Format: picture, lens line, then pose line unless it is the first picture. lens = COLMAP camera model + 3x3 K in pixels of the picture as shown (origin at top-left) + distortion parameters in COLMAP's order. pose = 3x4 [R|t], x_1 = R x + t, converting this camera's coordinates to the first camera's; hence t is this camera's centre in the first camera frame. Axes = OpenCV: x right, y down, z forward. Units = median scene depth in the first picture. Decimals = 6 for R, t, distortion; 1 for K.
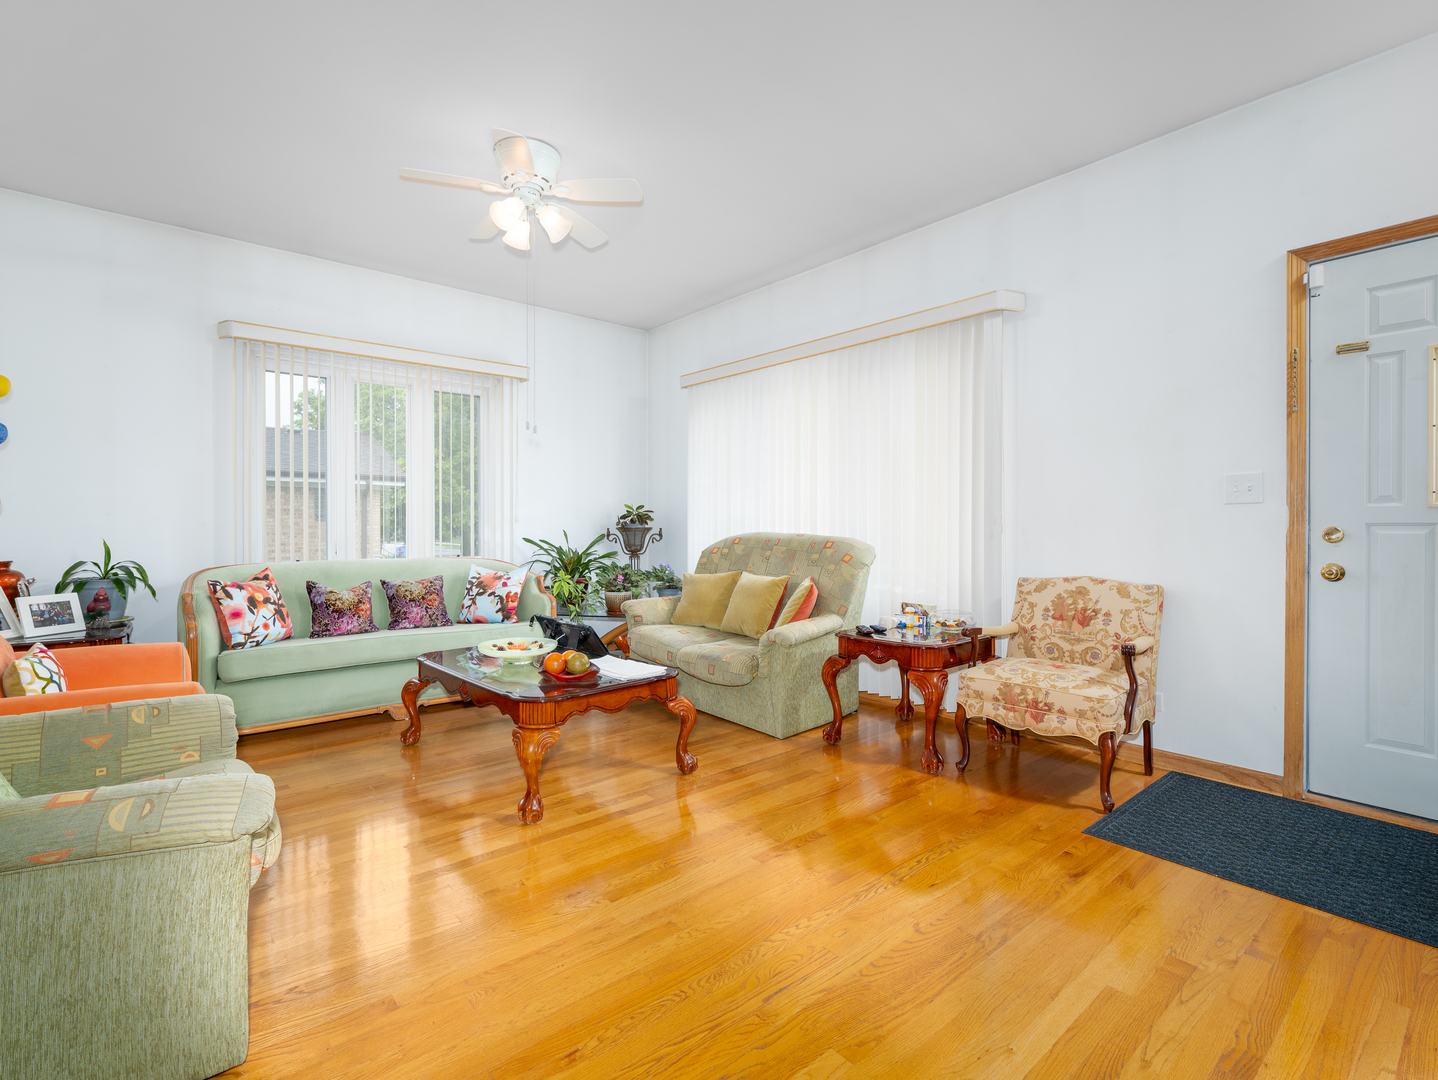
lens RADIAL K [[707.0, 0, 727.2], [0, 707.0, 536.9], [0, 0, 1]] dist [0.003864, -0.000256]
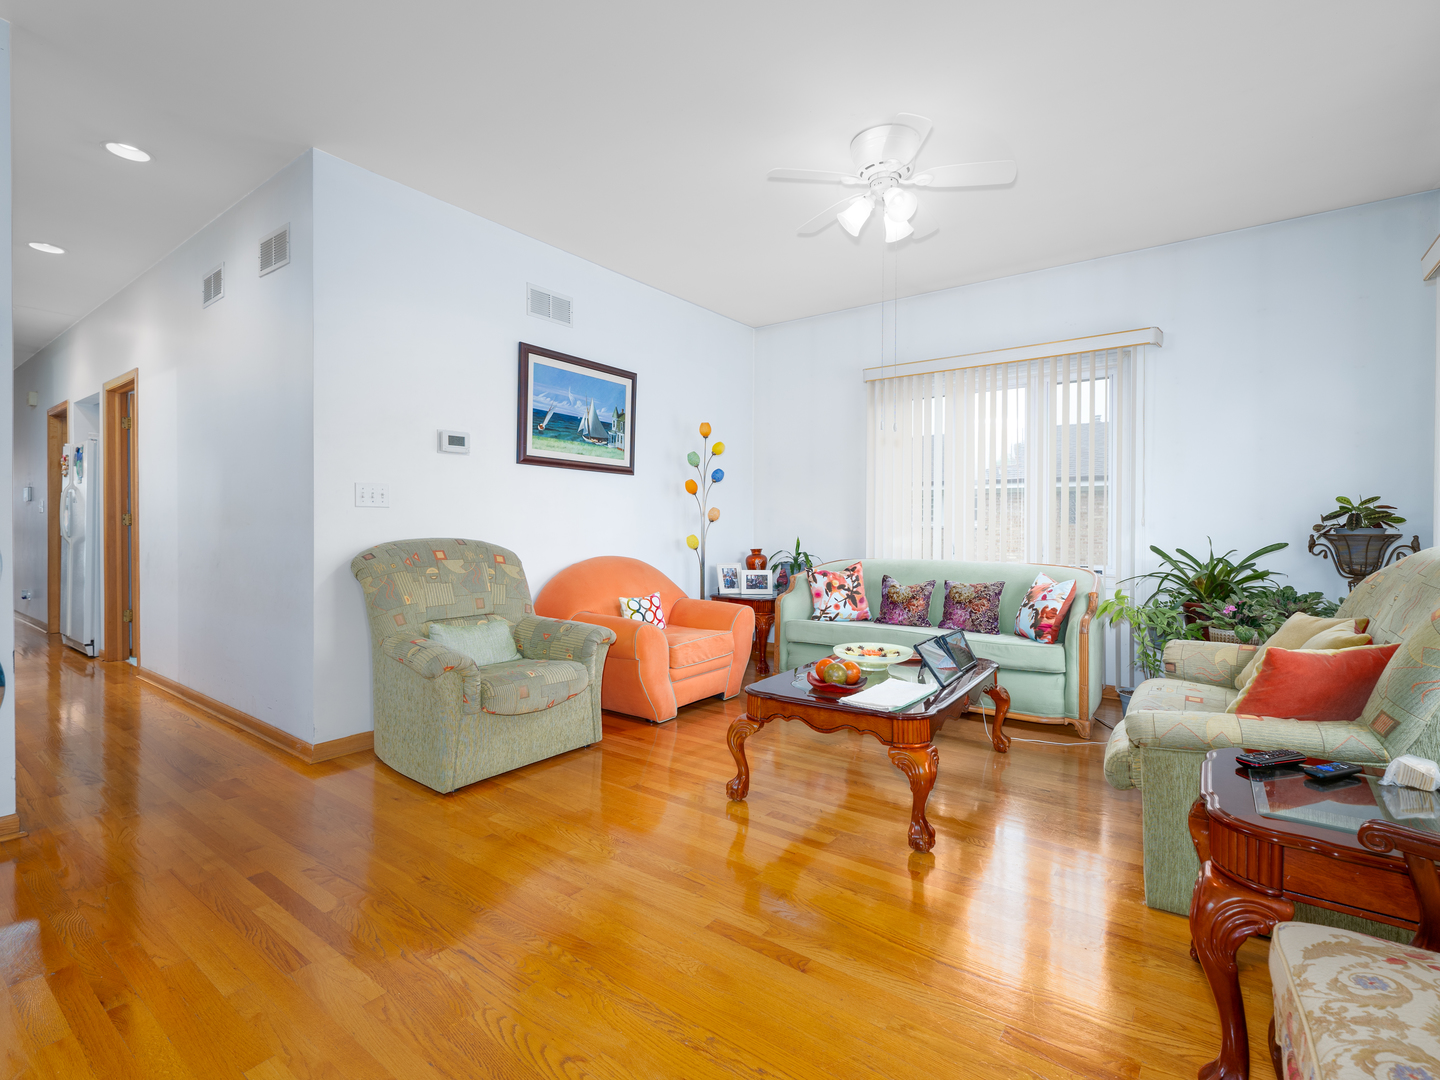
lens RADIAL K [[707.9, 0, 727.3], [0, 707.9, 533.8], [0, 0, 1]] dist [0.003864, -0.000256]
pose [[0.191464, 0.011365, -0.981434, 0.521528], [-0.019385, 0.999782, 0.007796, -0.010983], [0.981308, 0.017533, 0.191643, 0.511540]]
